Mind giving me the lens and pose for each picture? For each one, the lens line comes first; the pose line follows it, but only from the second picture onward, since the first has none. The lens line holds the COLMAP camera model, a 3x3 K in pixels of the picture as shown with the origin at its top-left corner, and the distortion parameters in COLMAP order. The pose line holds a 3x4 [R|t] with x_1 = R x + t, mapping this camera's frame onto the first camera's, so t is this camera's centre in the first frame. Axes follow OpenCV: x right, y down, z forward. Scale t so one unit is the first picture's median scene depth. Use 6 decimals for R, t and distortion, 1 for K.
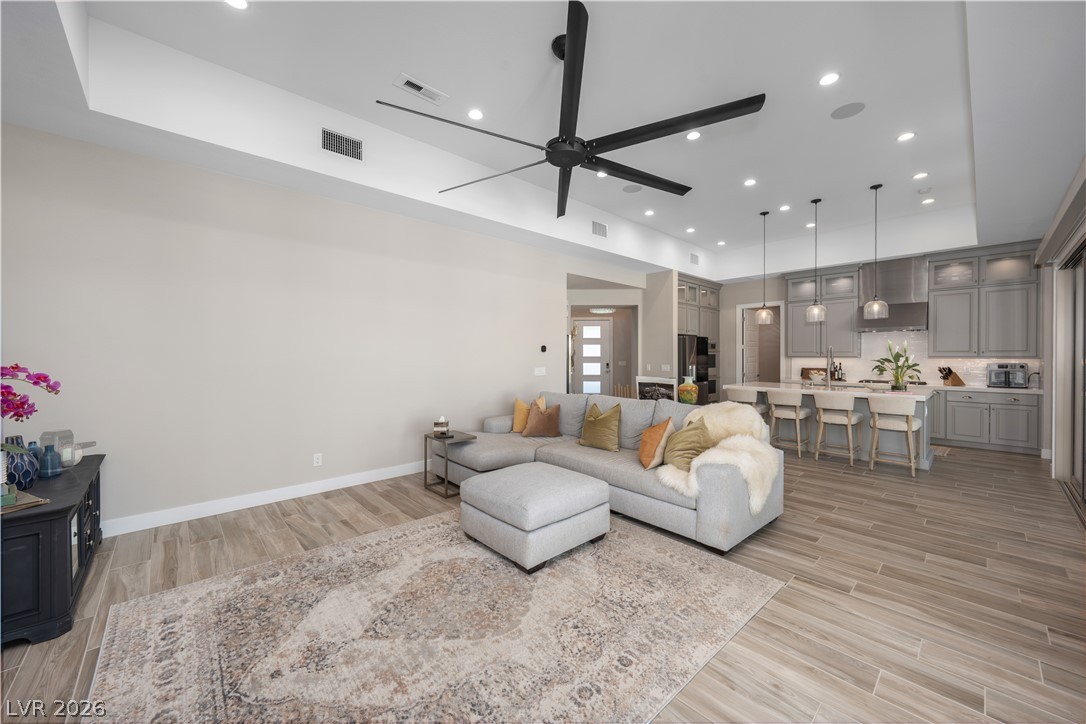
lens RADIAL K [[402.6, 0, 538.7], [0, 402.6, 359.6], [0, 0, 1]] dist [-0.007238, 0.001364]
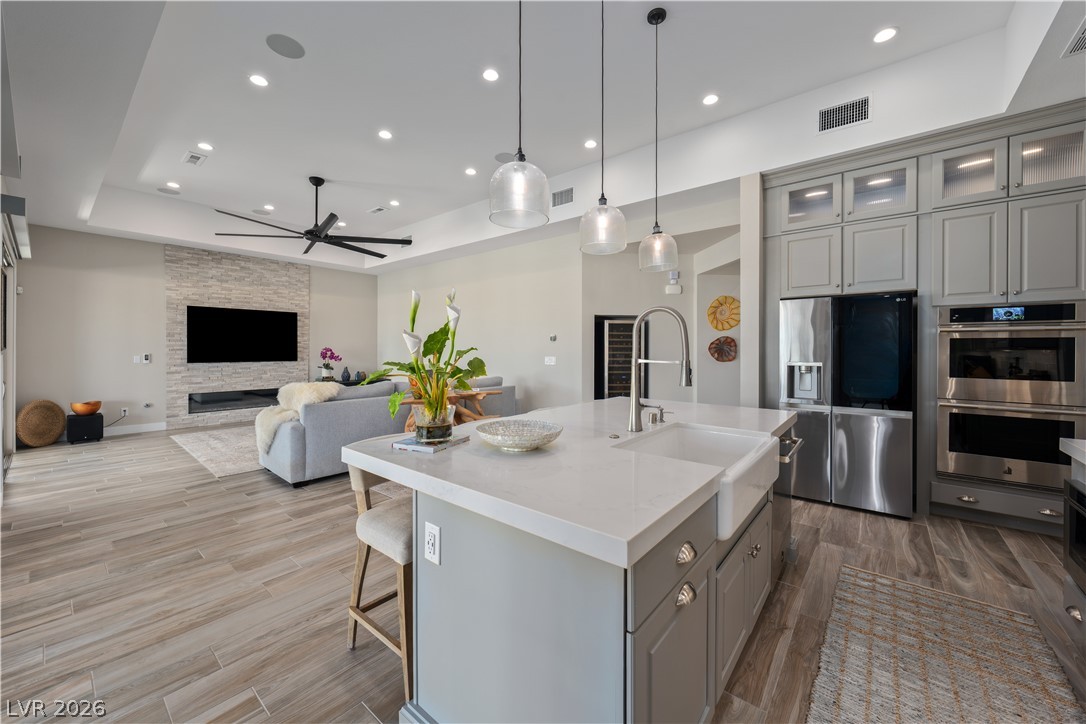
lens RADIAL K [[402.6, 0, 555.0], [0, 402.6, 348.4], [0, 0, 1]] dist [-0.007238, 0.001364]
pose [[0.177616, -0.001080, -0.984099, 1.096797], [-0.013932, 0.999896, -0.003612, 0.002400], [0.984001, 0.014352, 0.177583, 0.906783]]
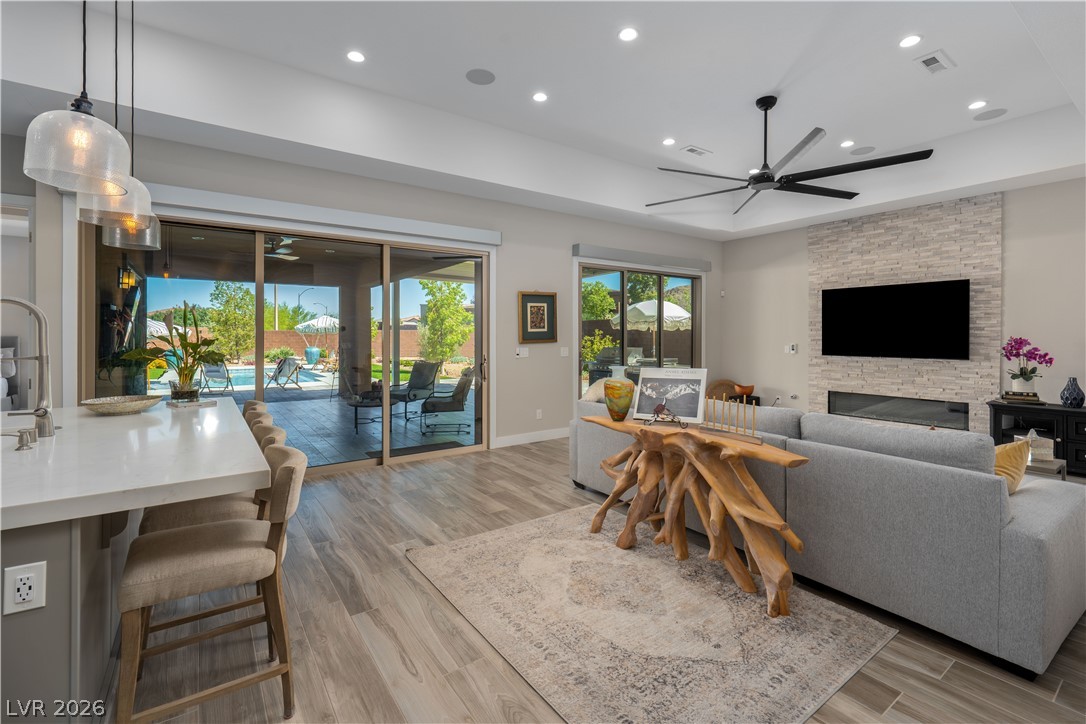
lens RADIAL K [[477.7, 0, 545.9], [0, 477.7, 343.0], [0, 0, 1]] dist [0.003767, 0.001692]
pose [[-0.992451, -0.001686, 0.122627, 0.312942], [0.001736, 0.999612, 0.027792, -0.011095], [-0.122627, 0.027795, -0.992064, 1.370427]]
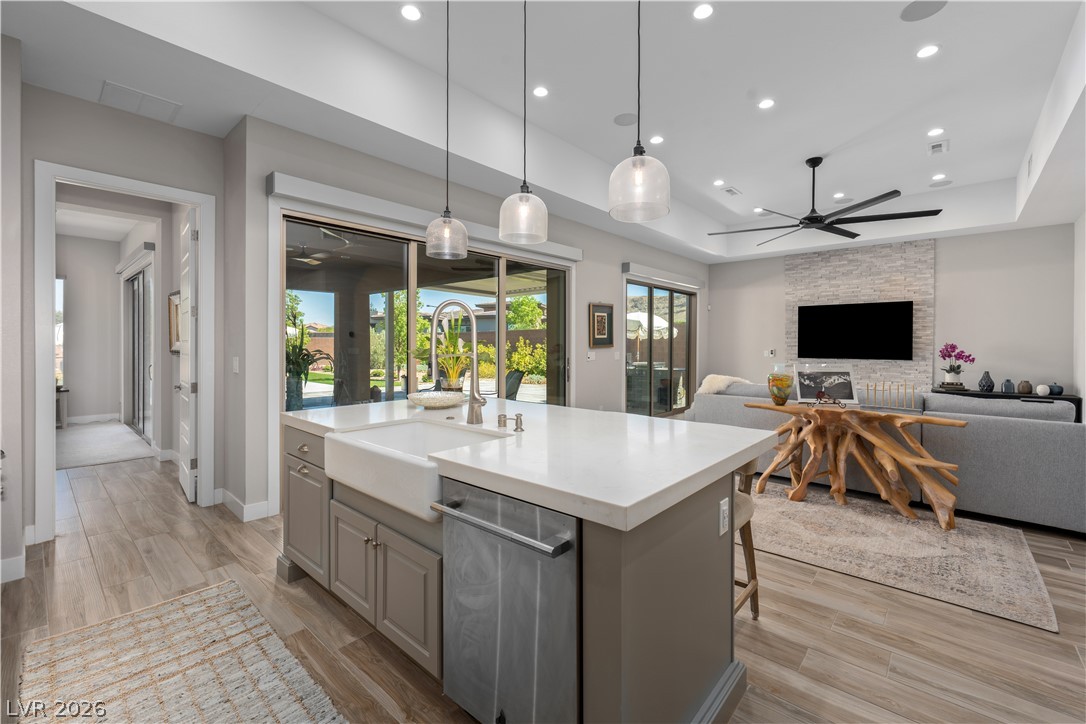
lens RADIAL K [[477.7, 0, 556.1], [0, 477.7, 336.4], [0, 0, 1]] dist [0.003767, 0.001692]
pose [[-0.991110, -0.003381, -0.133003, 0.743229], [-0.002464, 0.999972, -0.007056, -0.002189], [0.133023, -0.006665, -0.991091, 1.480146]]
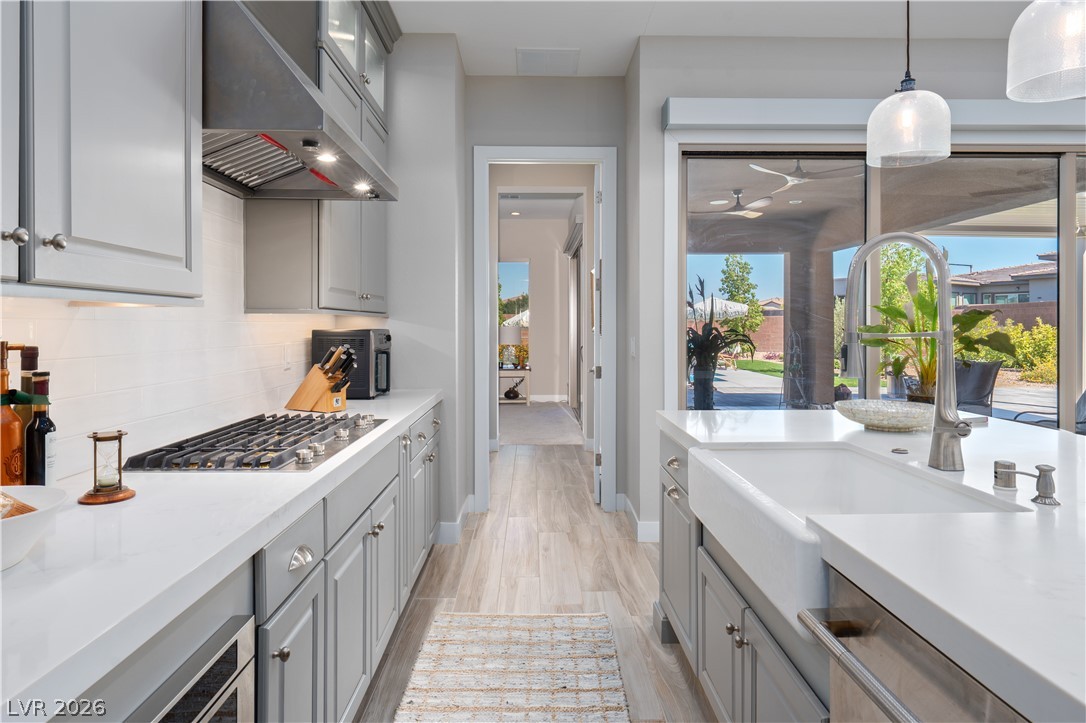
lens RADIAL K [[642.6, 0, 531.1], [0, 642.6, 320.7], [0, 0, 1]] dist [0.017288, -0.004585]
pose [[-0.759261, 0.005643, 0.650762, 0.708824], [0.007124, 0.999975, -0.000359, 0.003216], [-0.650747, 0.004363, -0.759282, 1.395351]]
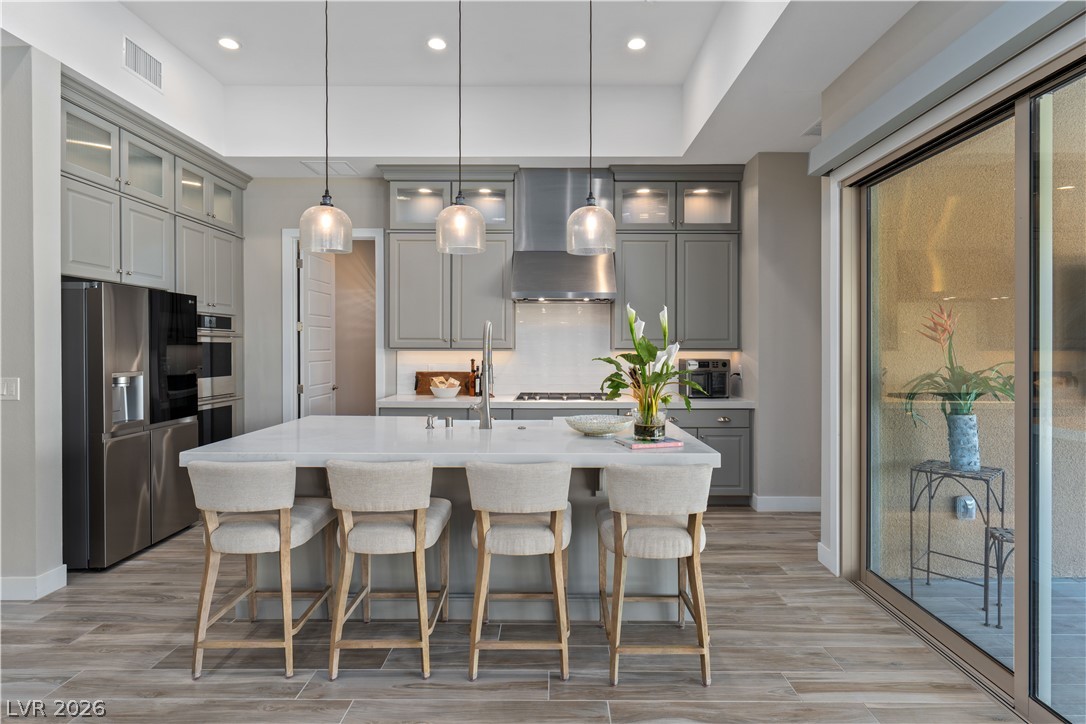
lens RADIAL K [[549.7, 0, 543.7], [0, 549.7, 357.6], [0, 0, 1]] dist [0.005181, 0.001705]
pose [[0.677771, -0.014987, 0.735121, 0.388726], [0.008226, 0.999884, 0.012801, -0.005528], [-0.735227, -0.002629, 0.677815, 0.625938]]
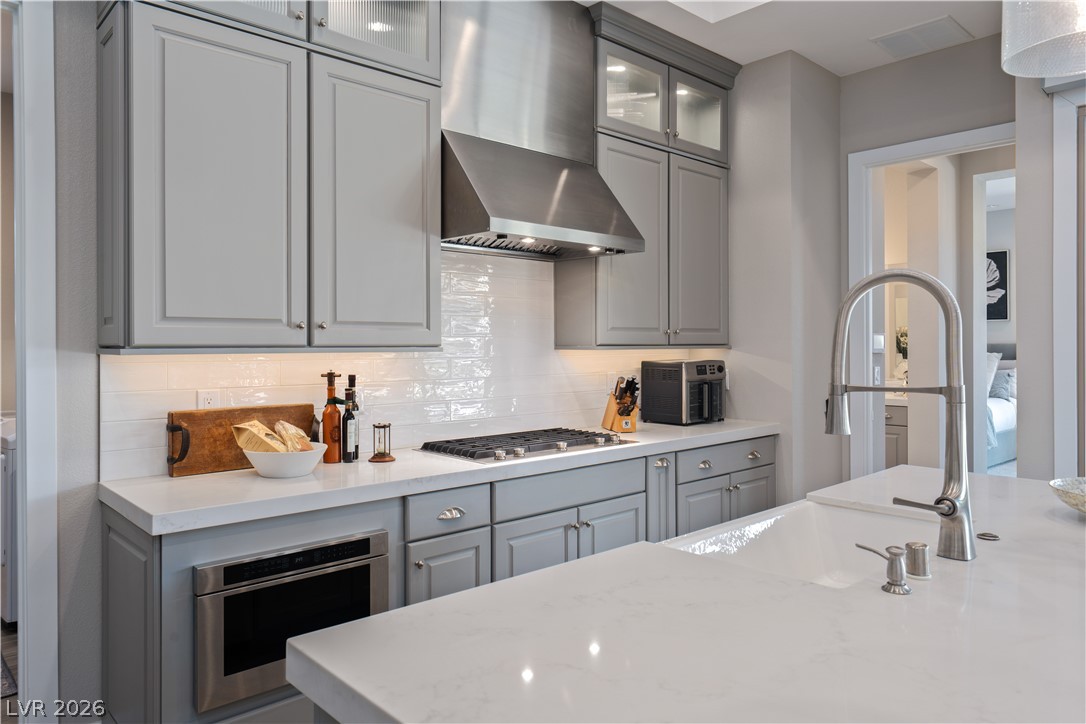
lens RADIAL K [[734.3, 0, 535.1], [0, 734.3, 344.1], [0, 0, 1]] dist [0.008185, 0.000408]
pose [[-0.003760, -0.000369, 0.999993, 0.480111], [0.015742, 0.999876, 0.000428, -0.009393], [-0.999869, 0.015744, -0.003754, 1.198925]]
